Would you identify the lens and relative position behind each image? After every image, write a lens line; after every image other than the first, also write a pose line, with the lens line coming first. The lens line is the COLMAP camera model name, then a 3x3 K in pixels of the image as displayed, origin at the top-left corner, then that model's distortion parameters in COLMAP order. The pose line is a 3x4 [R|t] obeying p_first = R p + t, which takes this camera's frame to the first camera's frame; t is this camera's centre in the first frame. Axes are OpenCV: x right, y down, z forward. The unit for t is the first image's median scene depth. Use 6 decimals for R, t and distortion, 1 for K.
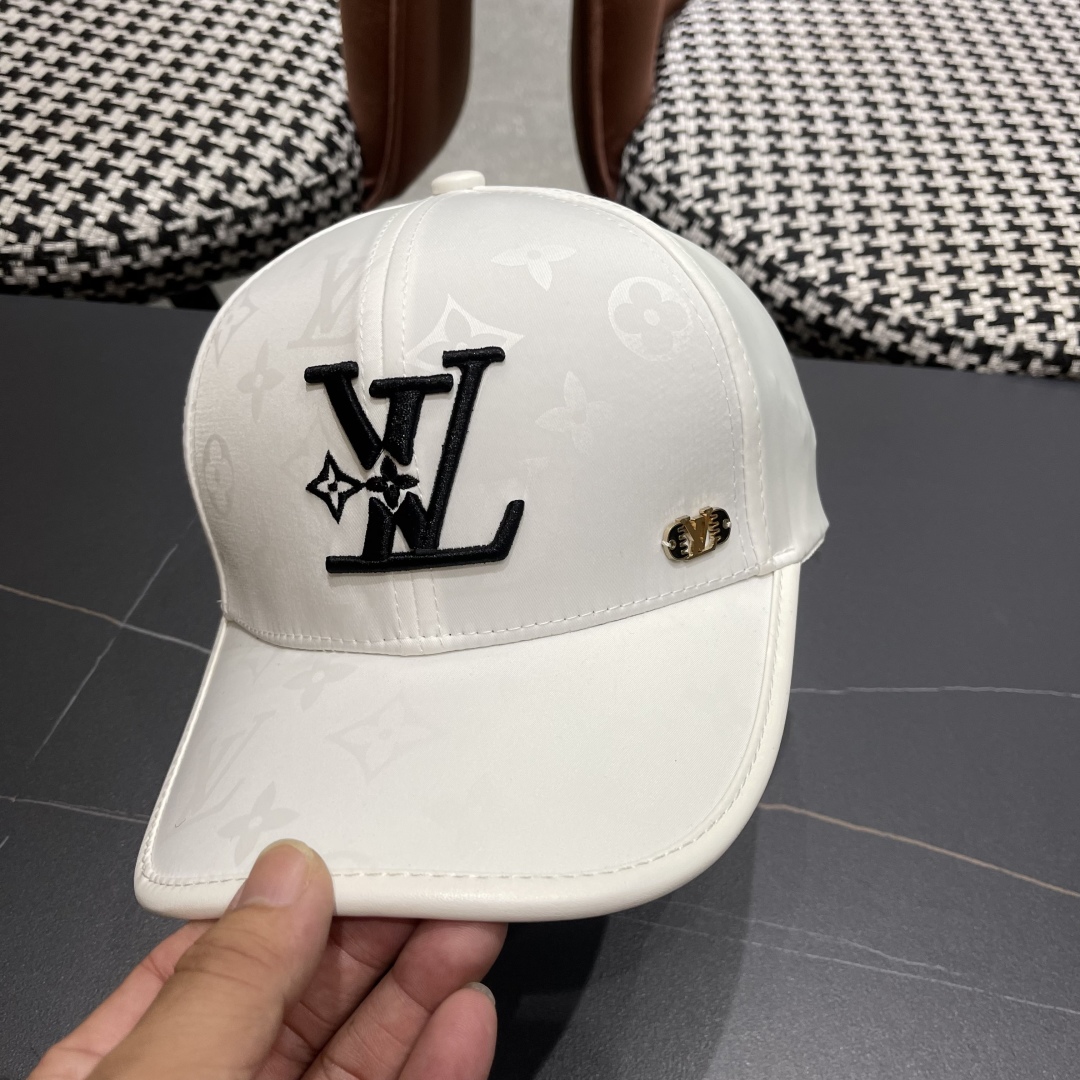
lens RADIAL K [[1119.5, 0, 548.3], [0, 1119.5, 557.9], [0, 0, 1]] dist [0.004686, 0.022040]
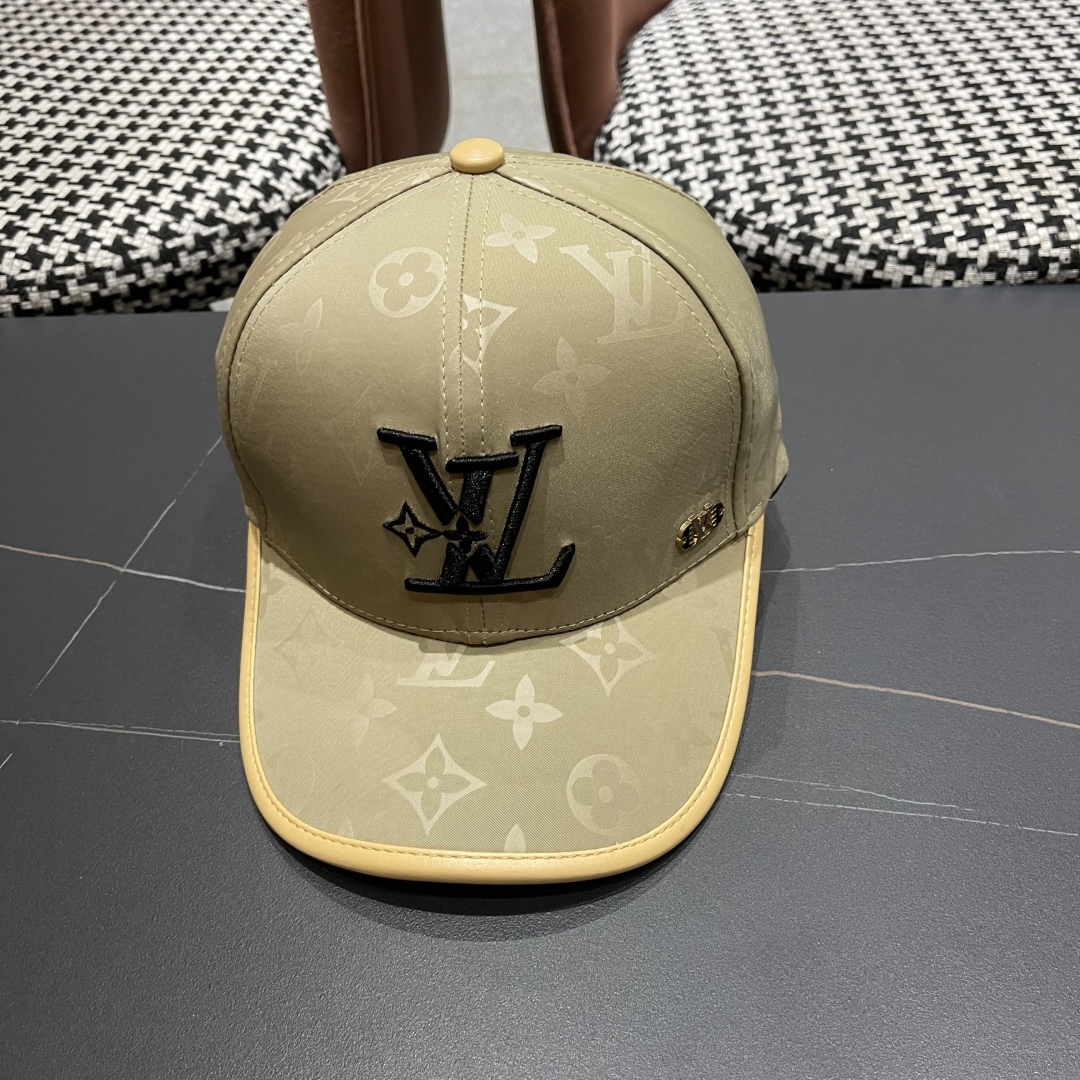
lens RADIAL K [[1120.7, 0, 537.2], [0, 1120.7, 541.1], [0, 0, 1]] dist [-0.011546, 0.073381]
pose [[0.992408, -0.100592, -0.070762, 0.057560], [0.091267, 0.988010, -0.124526, 0.146382], [0.082440, 0.117123, 0.989690, -0.000651]]
